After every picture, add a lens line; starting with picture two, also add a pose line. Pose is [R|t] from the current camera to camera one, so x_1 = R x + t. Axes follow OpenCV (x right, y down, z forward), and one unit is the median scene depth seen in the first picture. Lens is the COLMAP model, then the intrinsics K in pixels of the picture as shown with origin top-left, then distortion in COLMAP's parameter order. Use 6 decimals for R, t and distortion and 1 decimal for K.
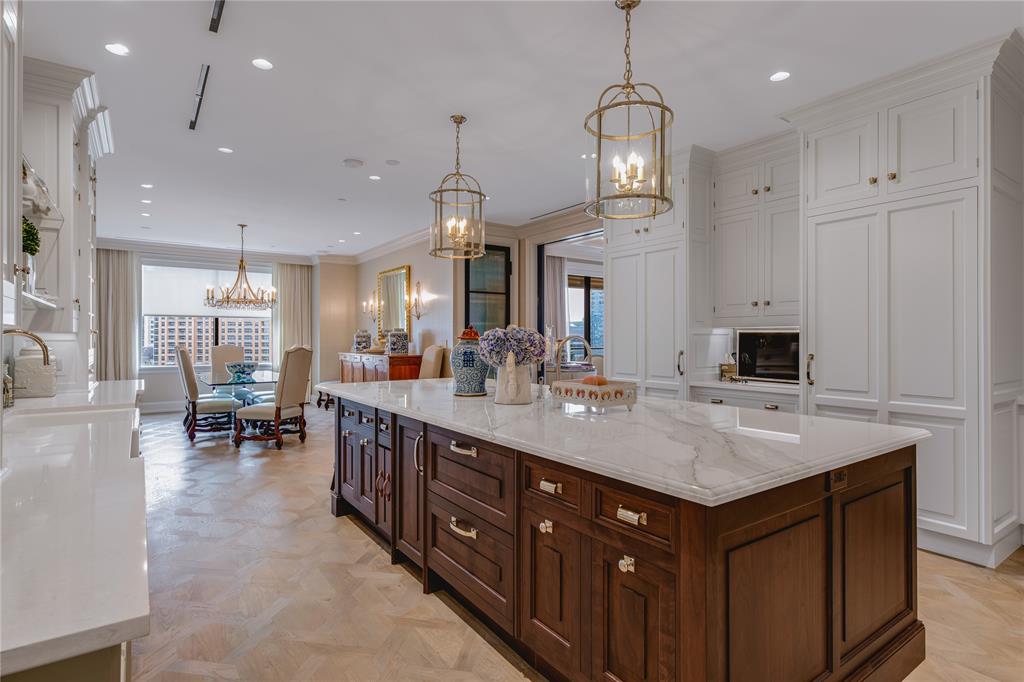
lens RADIAL K [[522.8, 0, 516.0], [0, 522.8, 330.5], [0, 0, 1]] dist [0.028699, 0.000152]
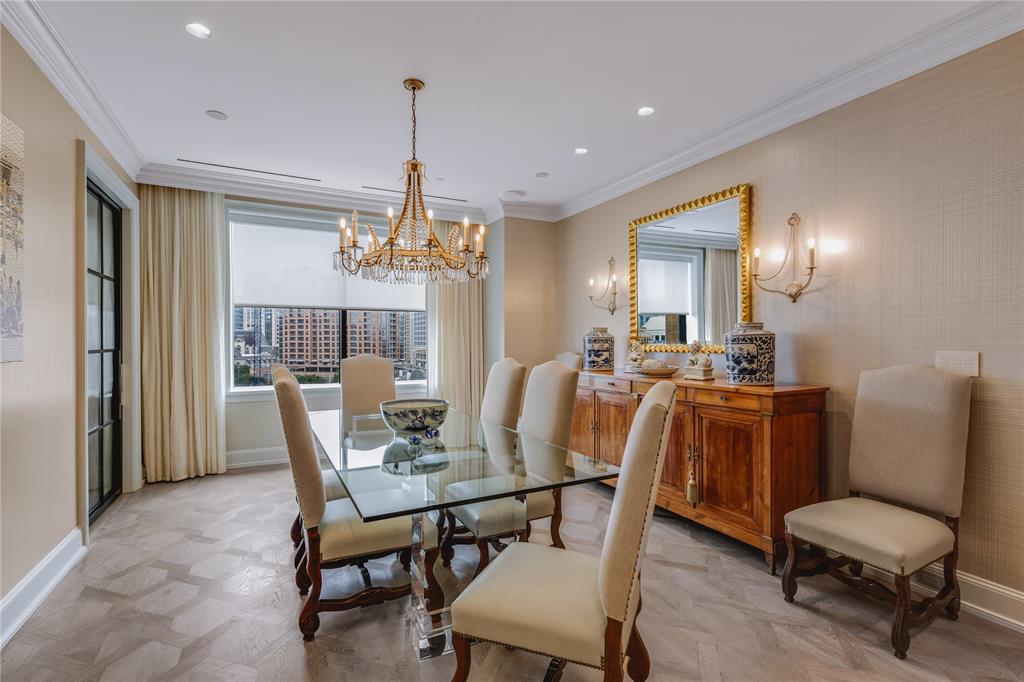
lens RADIAL K [[446.8, 0, 503.5], [0, 446.8, 342.1], [0, 0, 1]] dist [0.013795, 0.000609]
pose [[0.990273, 0.002037, -0.139123, -0.291874], [0.000870, 0.999783, 0.020825, 0.003387], [0.139135, -0.020743, 0.990056, 0.477370]]
